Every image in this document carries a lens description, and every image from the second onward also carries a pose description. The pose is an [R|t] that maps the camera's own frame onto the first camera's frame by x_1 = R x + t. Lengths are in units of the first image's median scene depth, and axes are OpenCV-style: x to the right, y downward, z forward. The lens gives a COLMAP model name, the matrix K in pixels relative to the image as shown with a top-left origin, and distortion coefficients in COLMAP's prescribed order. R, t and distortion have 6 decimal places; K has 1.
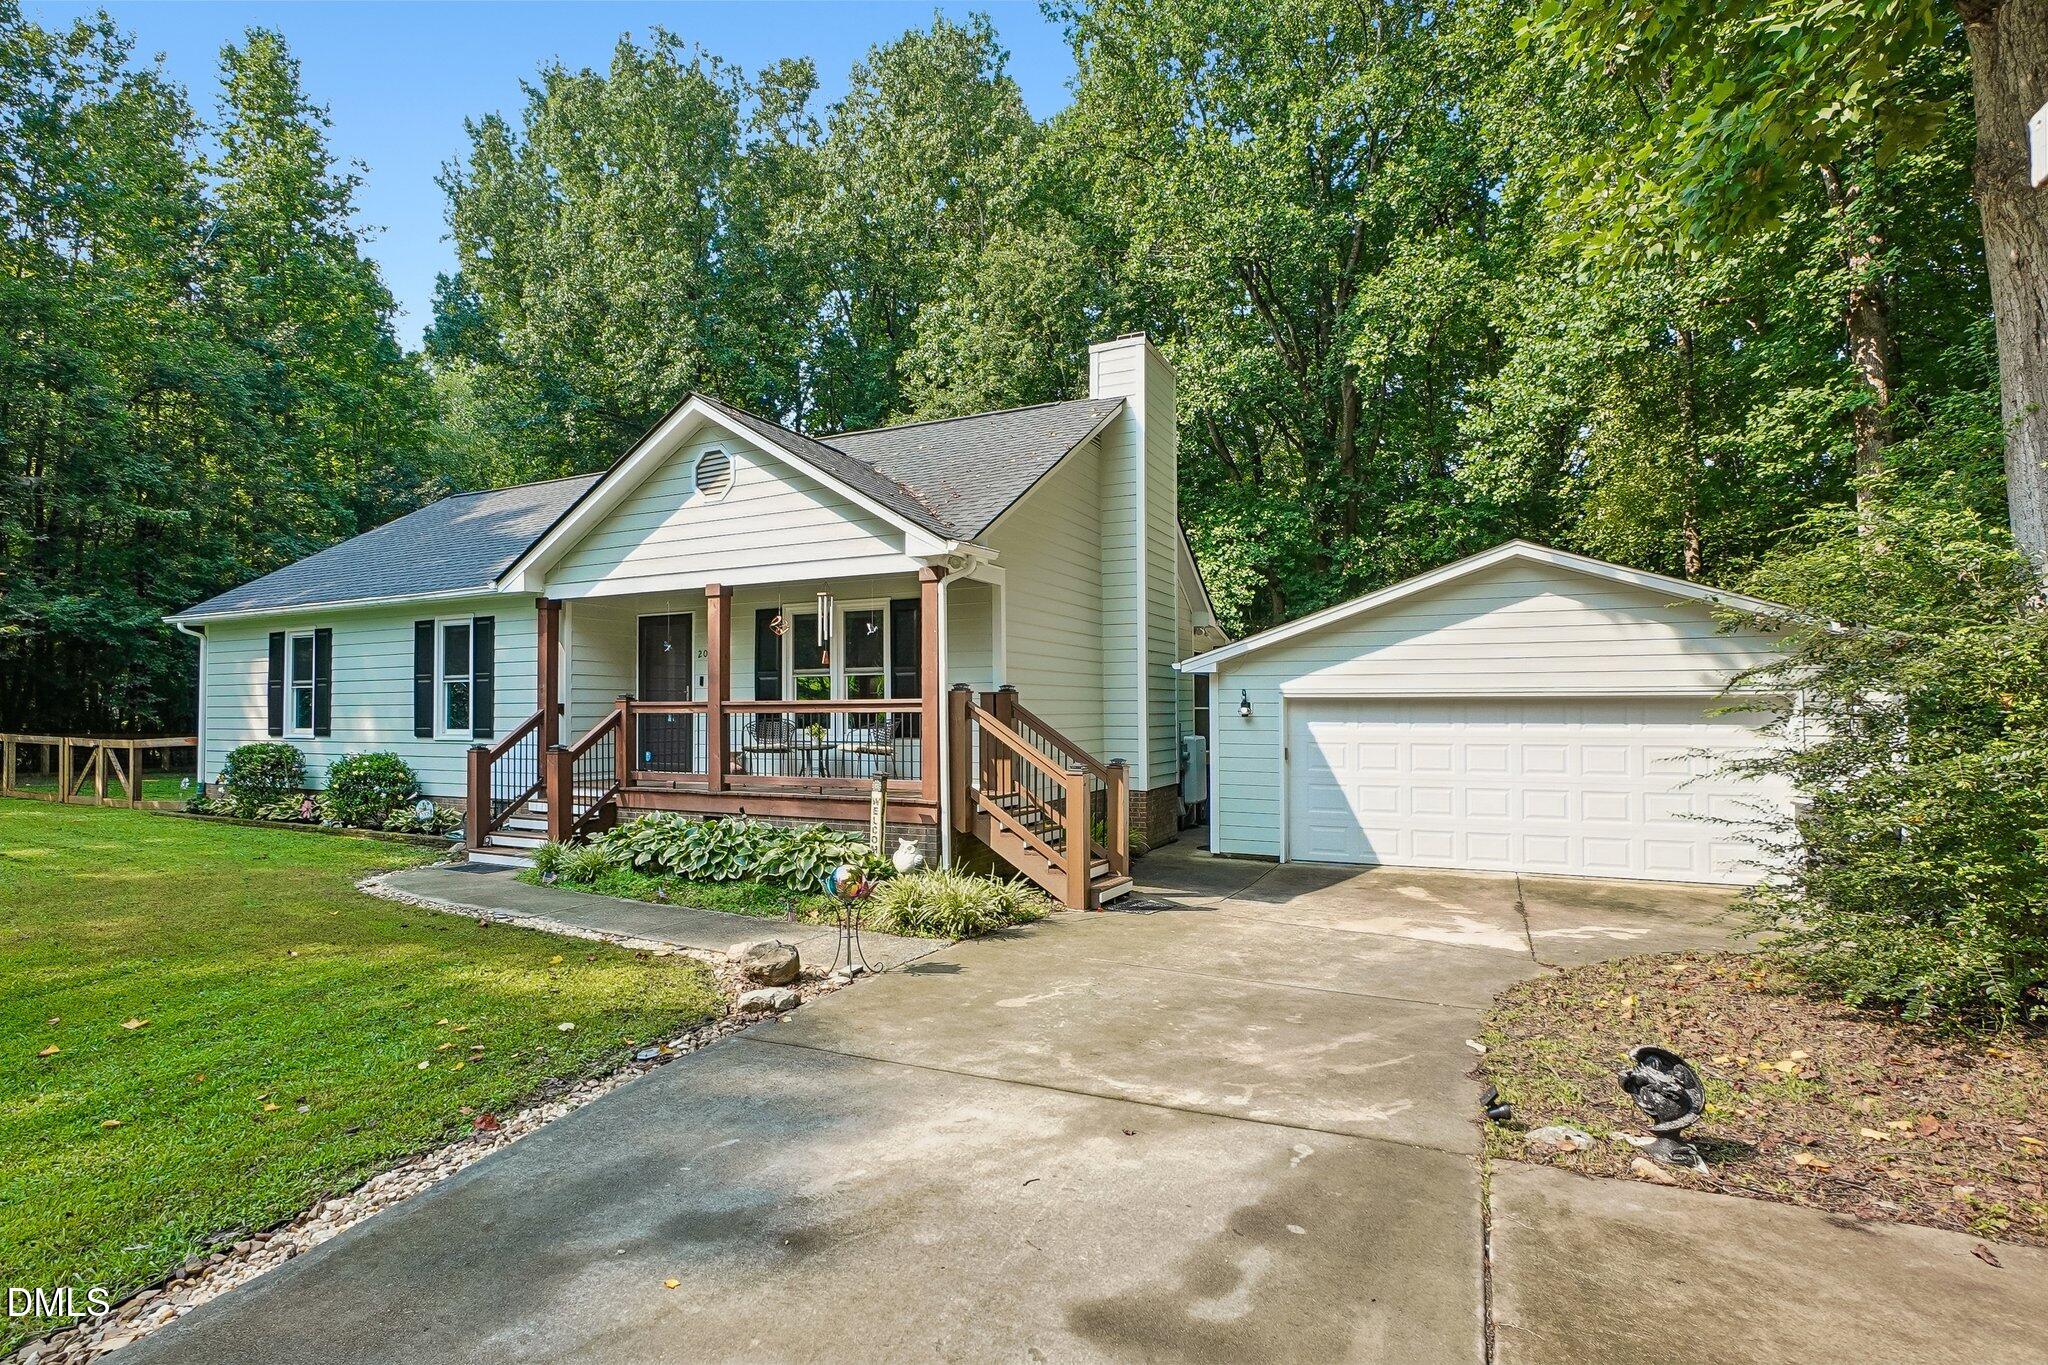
lens RADIAL K [[1037.0, 0, 1007.8], [0, 1037.0, 685.7], [0, 0, 1]] dist [-0.052163, 0.021199]
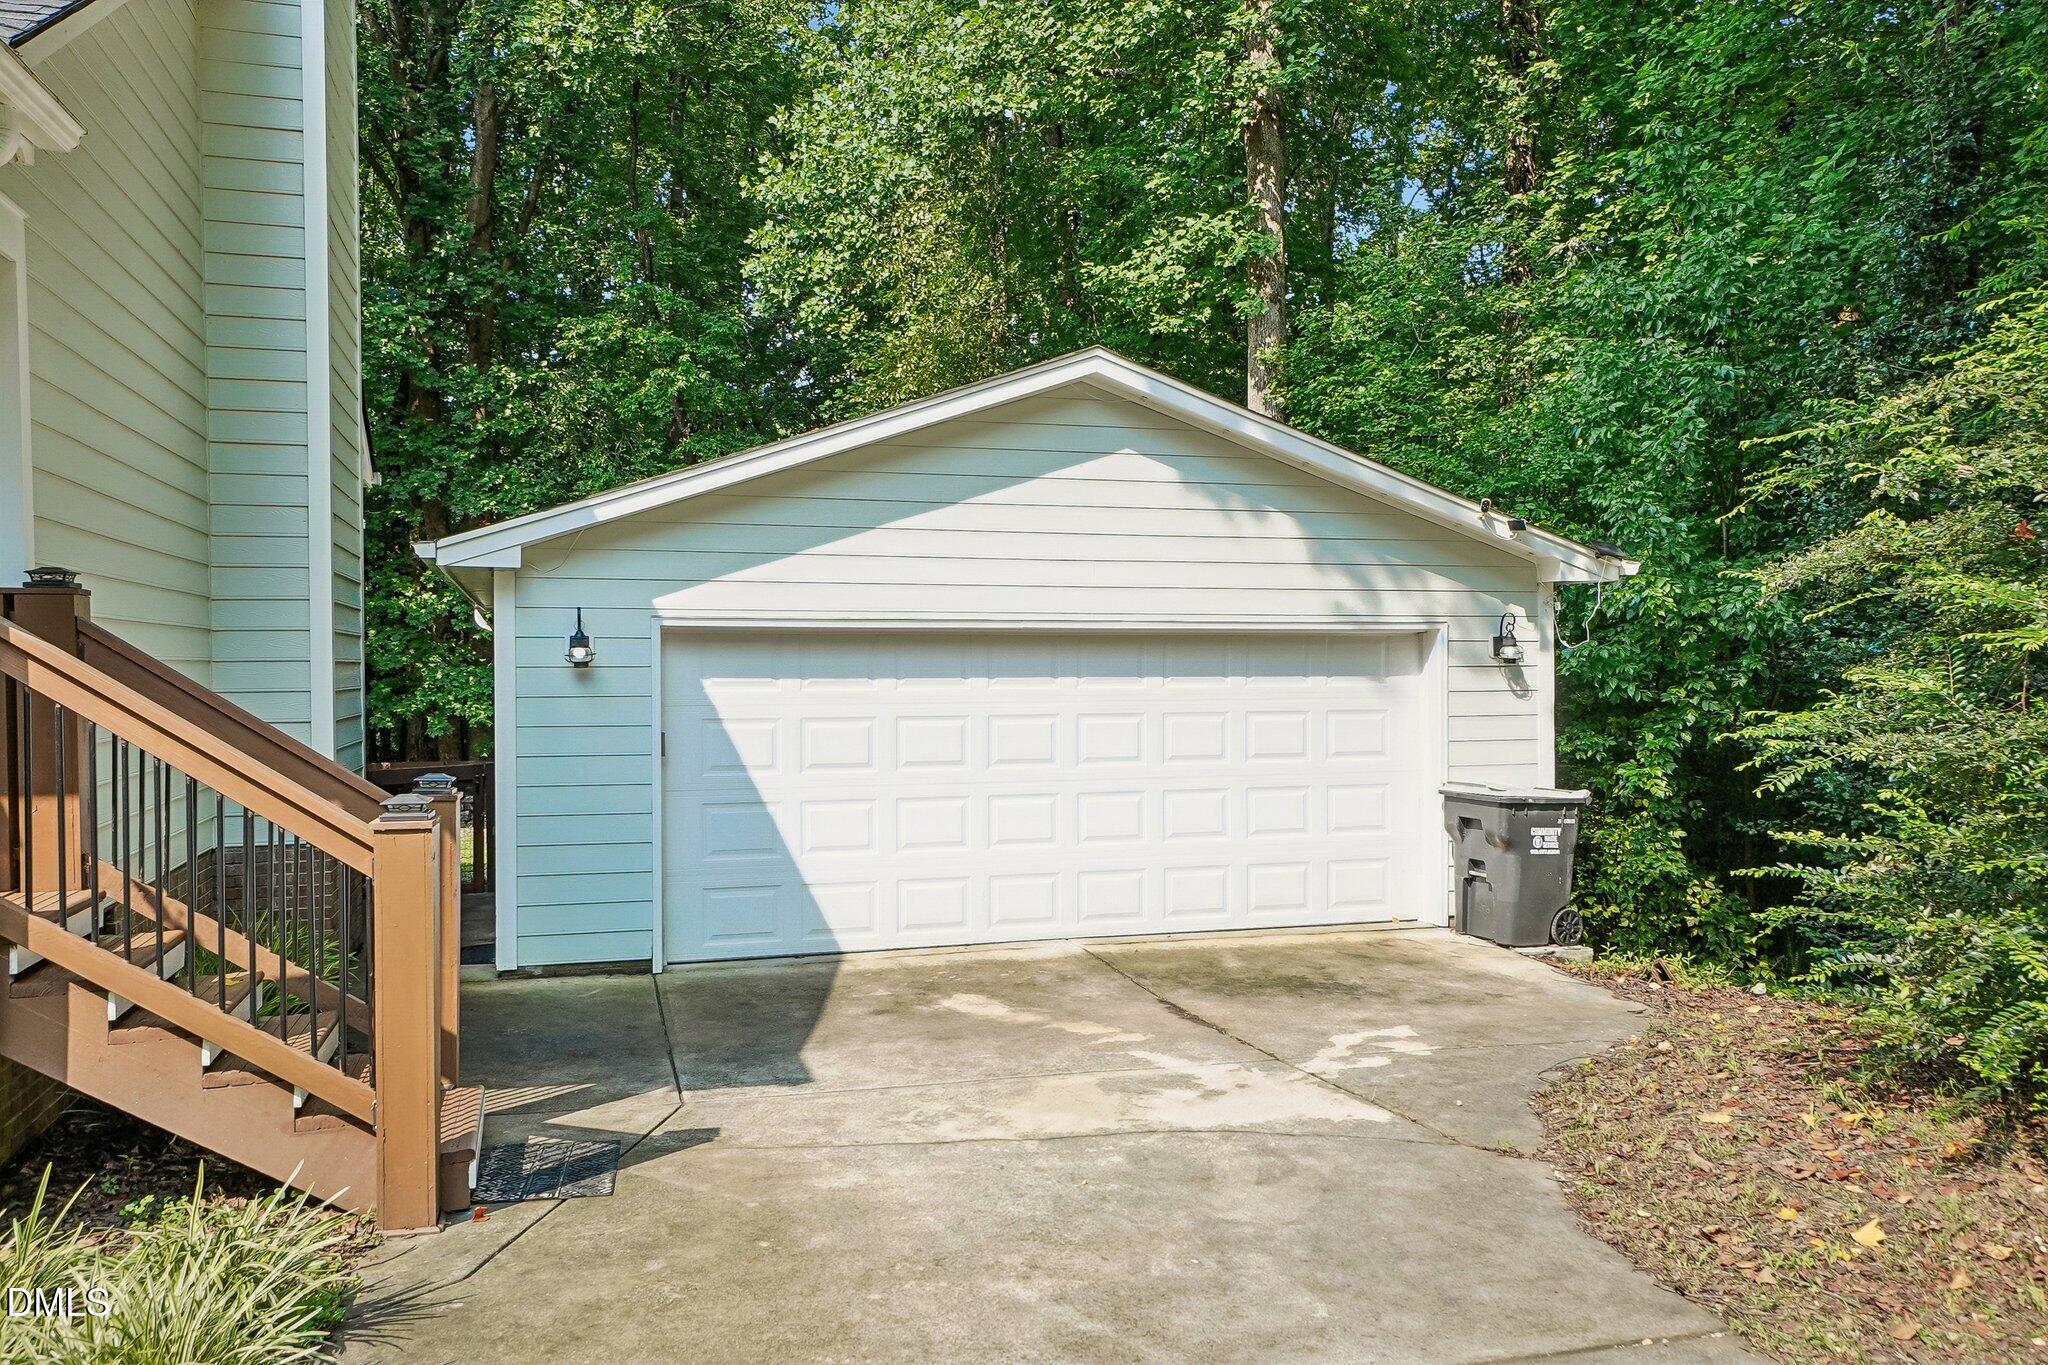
lens RADIAL K [[1552.7, 0, 1024.0], [0, 1552.7, 682.5], [0, 0, 1]] dist [0.033918, -0.000150]
pose [[0.736415, -0.008637, 0.676475, -0.094883], [-0.013369, 0.999537, 0.027316, 0.015292], [-0.676398, -0.029160, 0.735959, 0.353938]]
